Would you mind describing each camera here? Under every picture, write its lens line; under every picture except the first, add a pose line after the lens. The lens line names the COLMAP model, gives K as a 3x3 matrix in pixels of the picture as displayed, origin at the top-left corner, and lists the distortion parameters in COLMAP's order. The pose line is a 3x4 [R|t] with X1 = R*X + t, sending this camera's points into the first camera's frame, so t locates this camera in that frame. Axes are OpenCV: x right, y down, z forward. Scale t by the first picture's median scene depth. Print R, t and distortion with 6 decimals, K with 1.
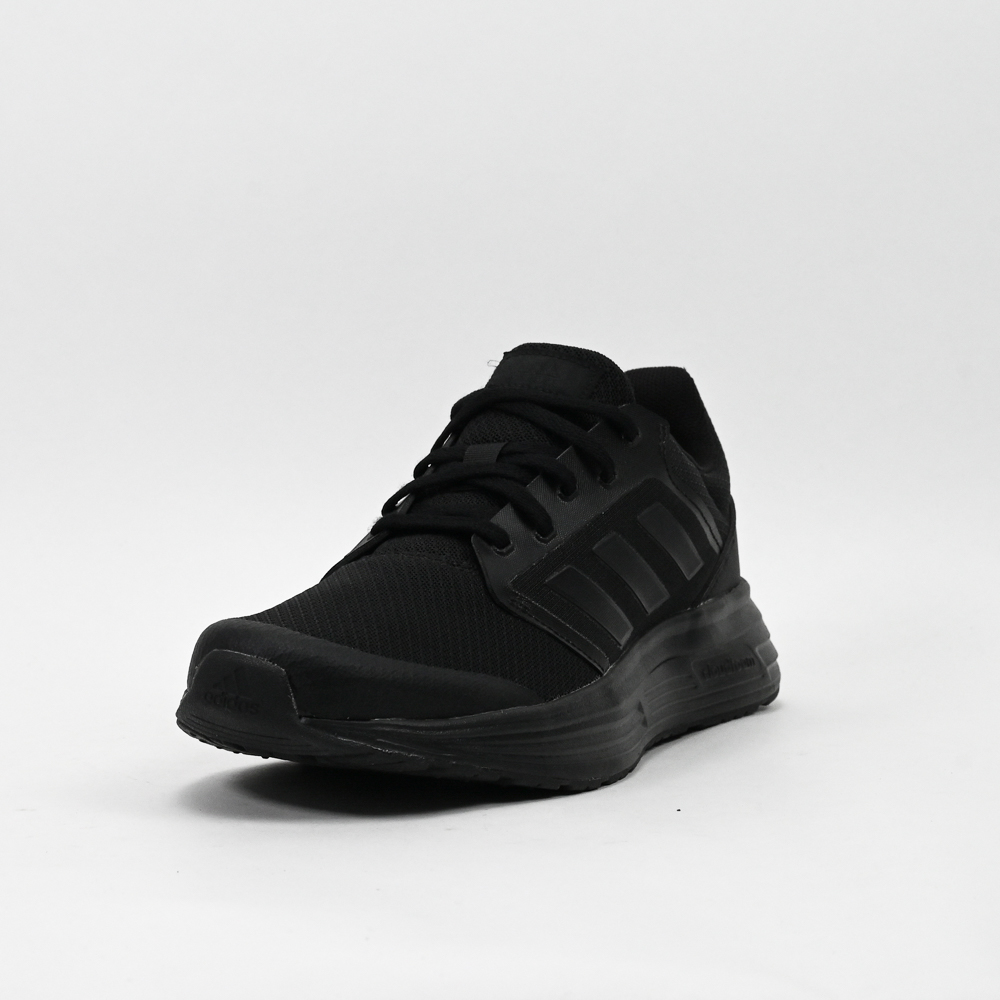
lens RADIAL K [[2873.5, 0, 500.0], [0, 2873.5, 500.0], [0, 0, 1]] dist [-0.218770, -0.172216]
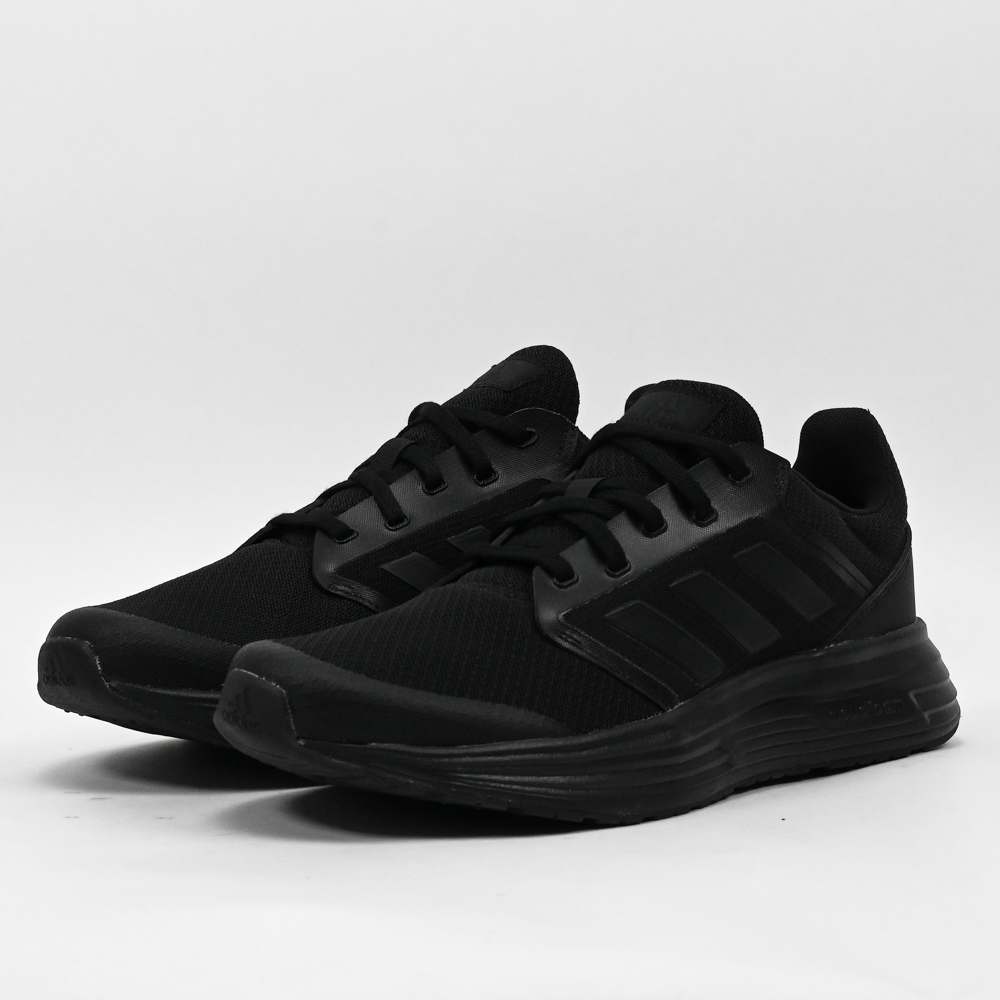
lens RADIAL K [[2873.5, 0, 500.0], [0, 2873.5, 500.0], [0, 0, 1]] dist [-0.218770, -0.172216]
pose [[0.951086, 0.019238, -0.308325, 0.290242], [-0.022444, 0.999725, -0.006853, -0.004620], [0.308109, 0.013438, 0.951256, 0.029497]]
